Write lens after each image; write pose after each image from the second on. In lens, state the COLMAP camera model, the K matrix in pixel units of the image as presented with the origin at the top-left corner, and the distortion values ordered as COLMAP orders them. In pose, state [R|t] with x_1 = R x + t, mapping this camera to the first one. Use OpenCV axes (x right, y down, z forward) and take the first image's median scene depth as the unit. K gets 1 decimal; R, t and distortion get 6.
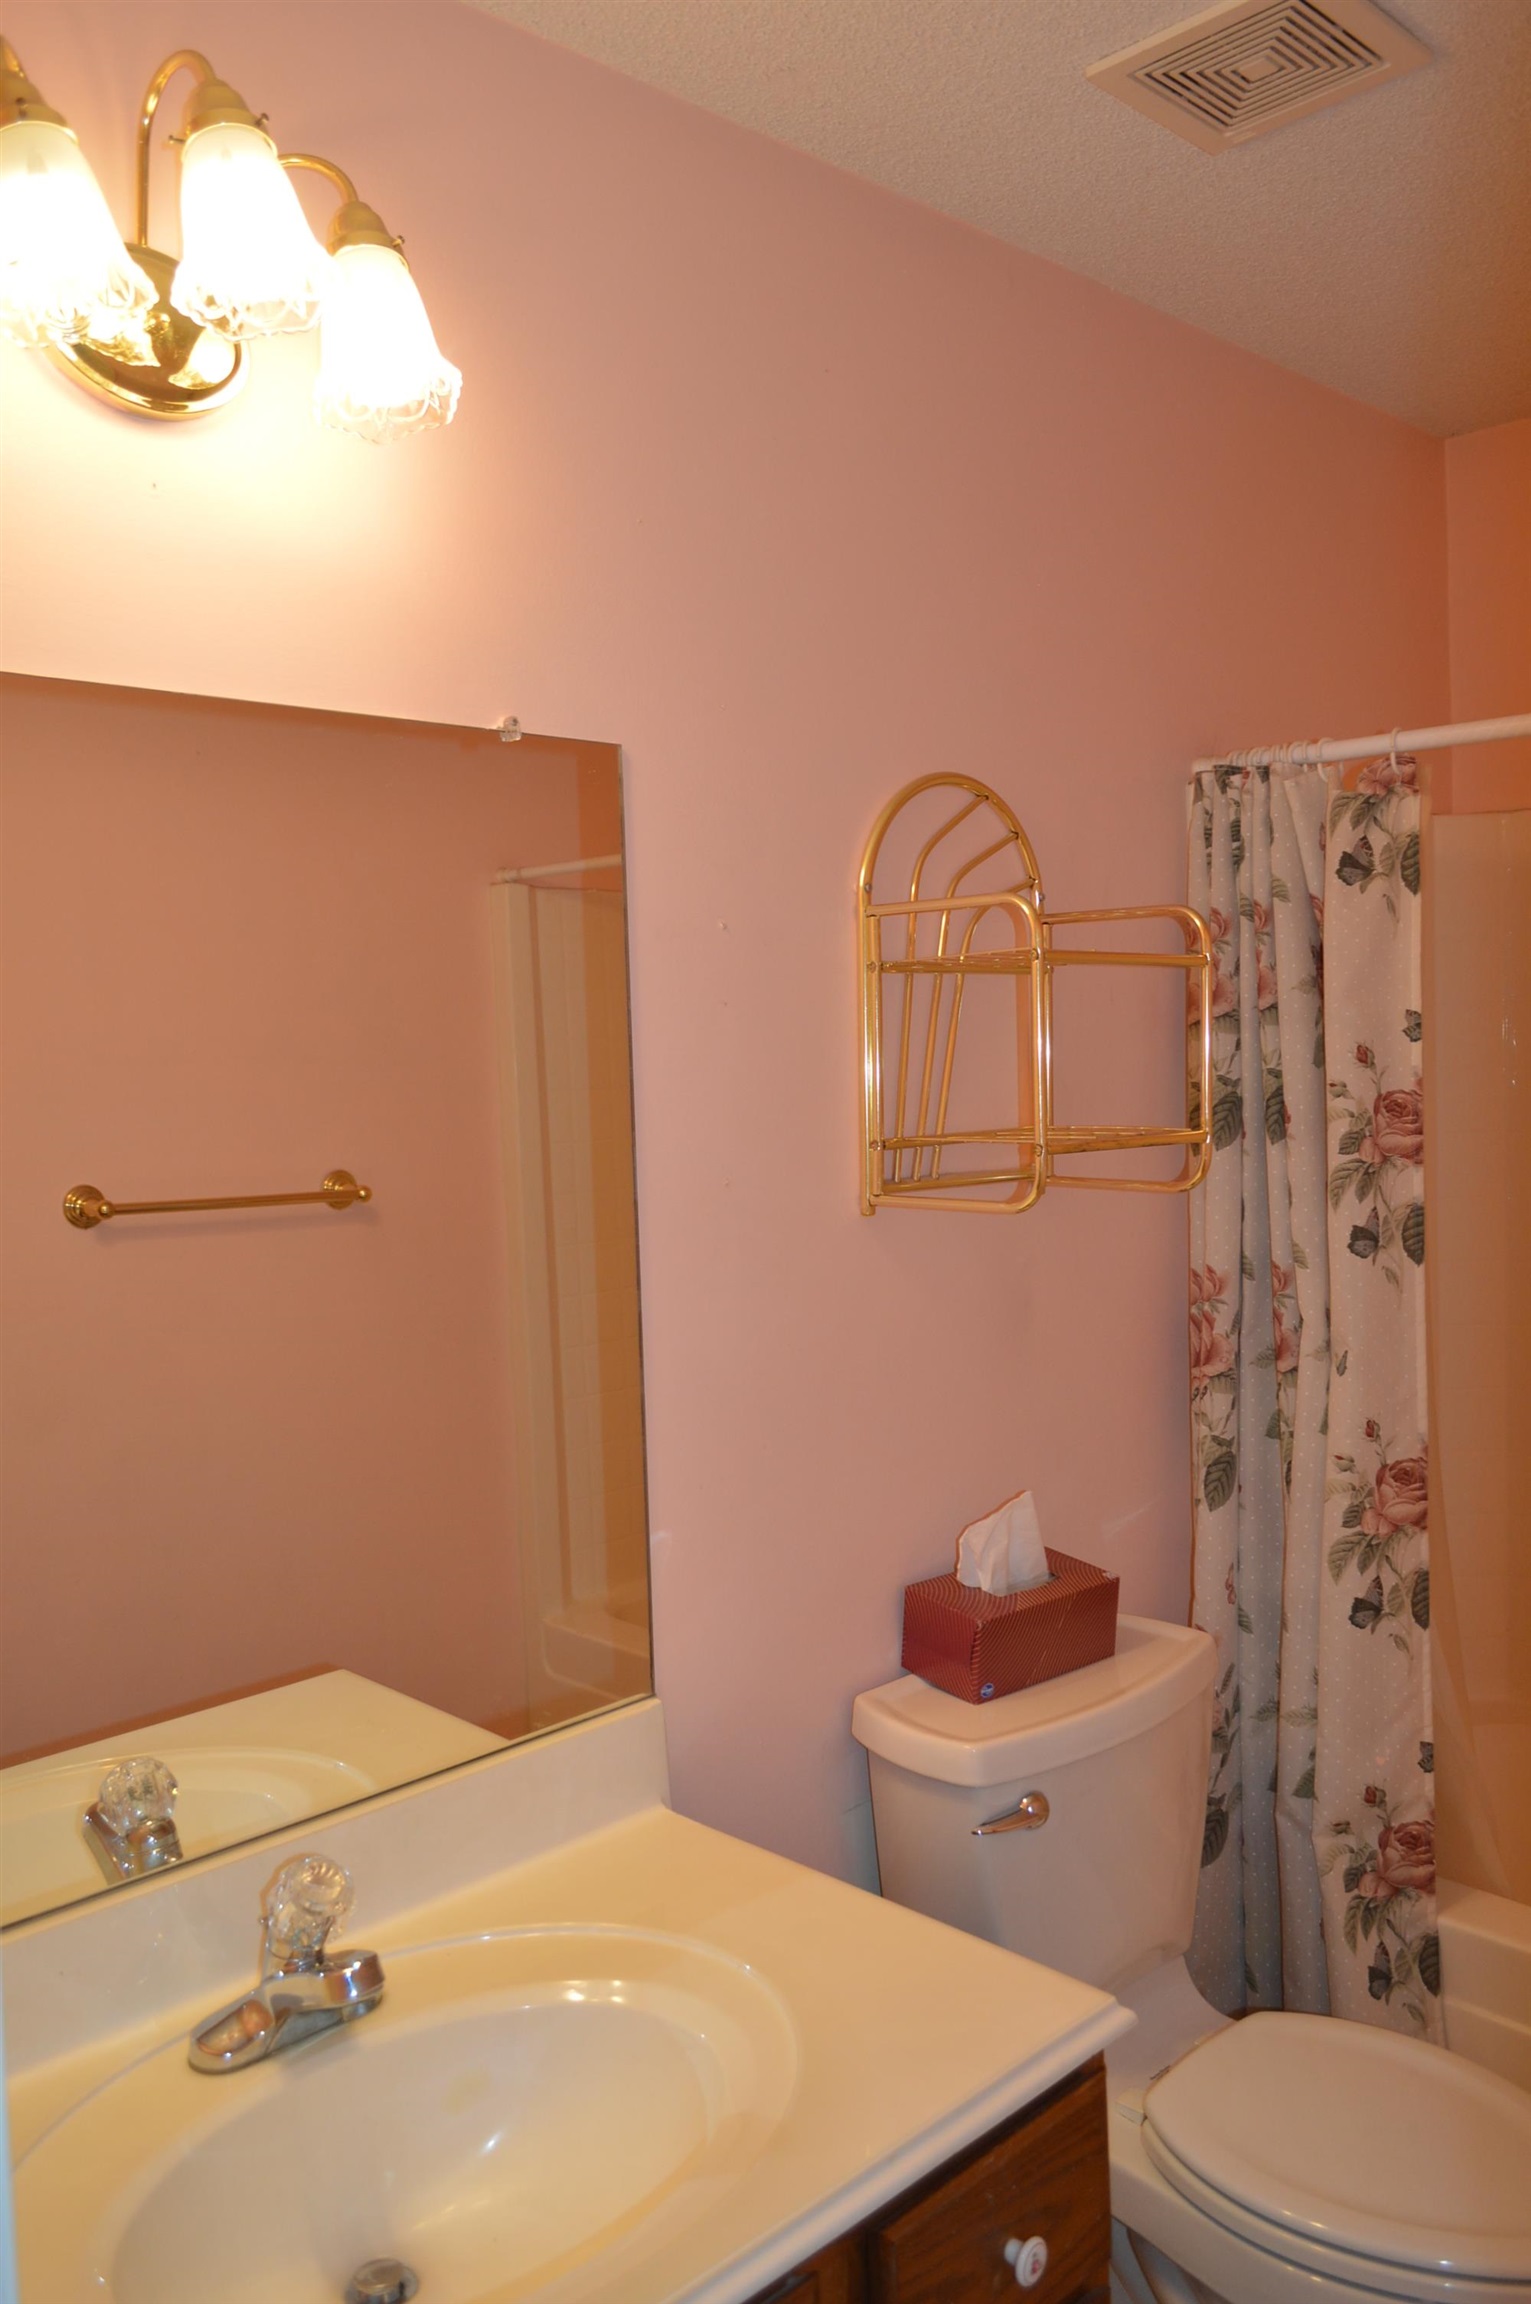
lens RADIAL K [[1826.4, 0, 777.4], [0, 1826.4, 1153.5], [0, 0, 1]] dist [0.002806, -0.003055]
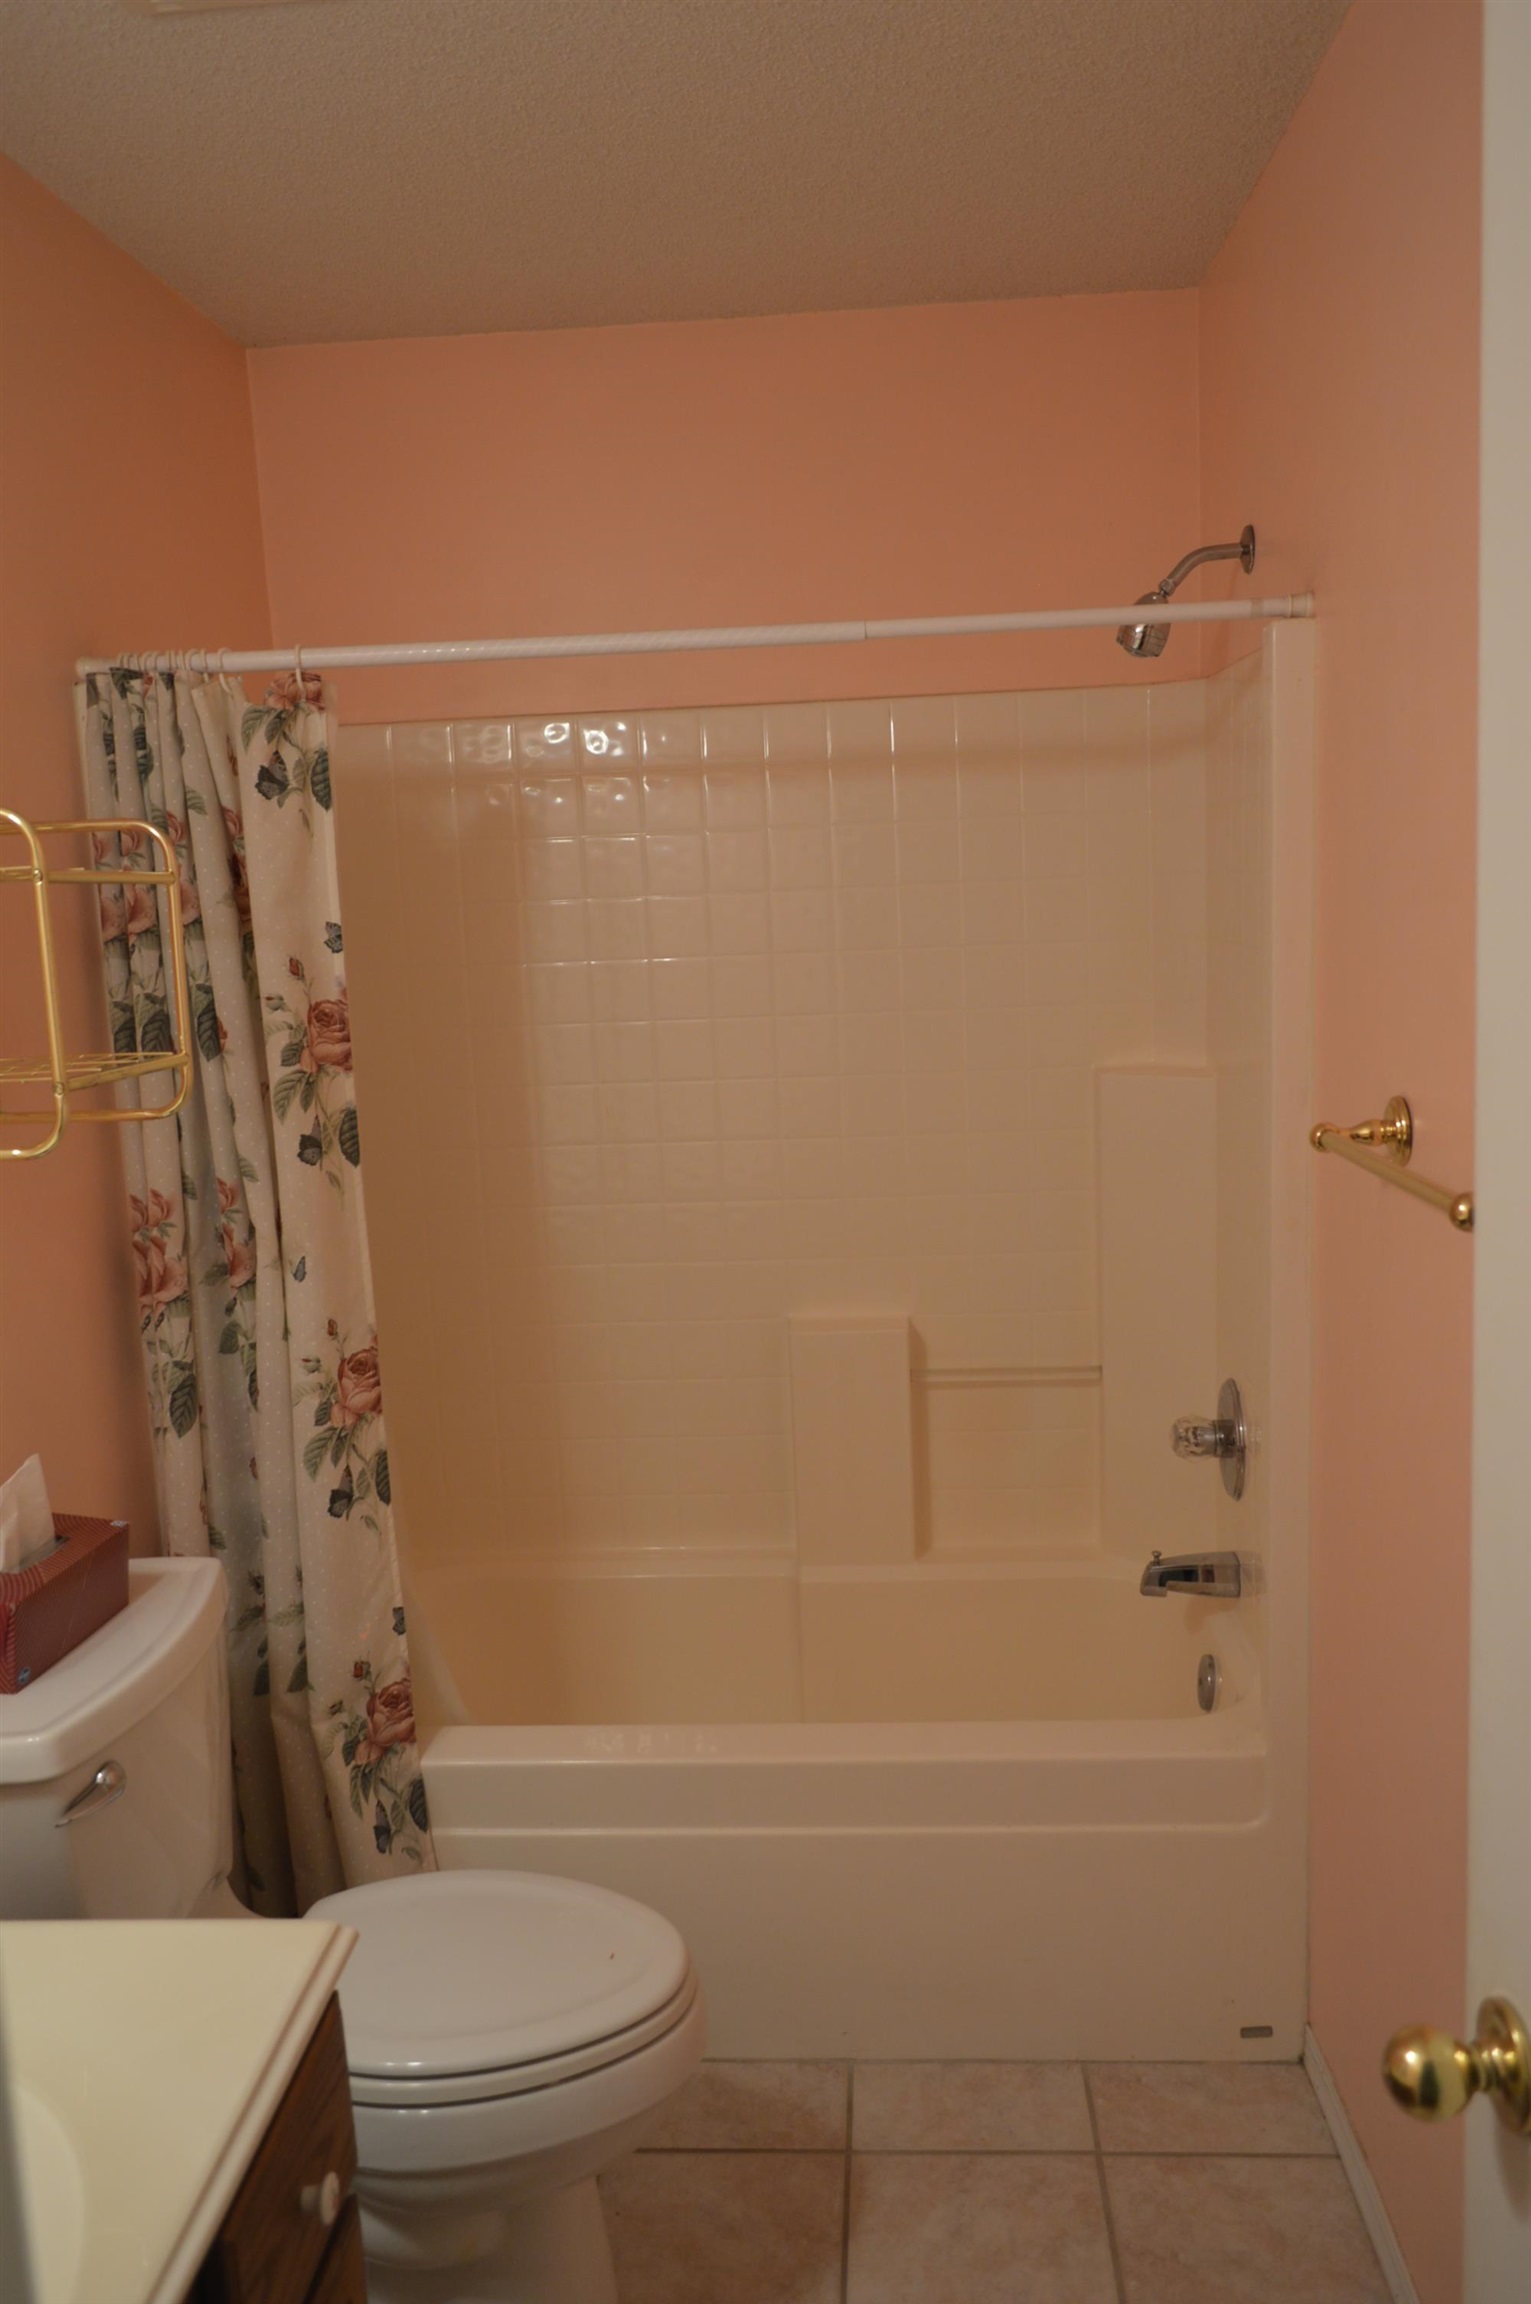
lens RADIAL K [[1826.4, 0, 777.6], [0, 1826.4, 1151.4], [0, 0, 1]] dist [0.002806, -0.003055]
pose [[0.748469, -0.102336, 0.655226, -0.154574], [0.063830, 0.994552, 0.082420, -0.018455], [-0.660090, -0.019866, 0.750923, 0.052482]]
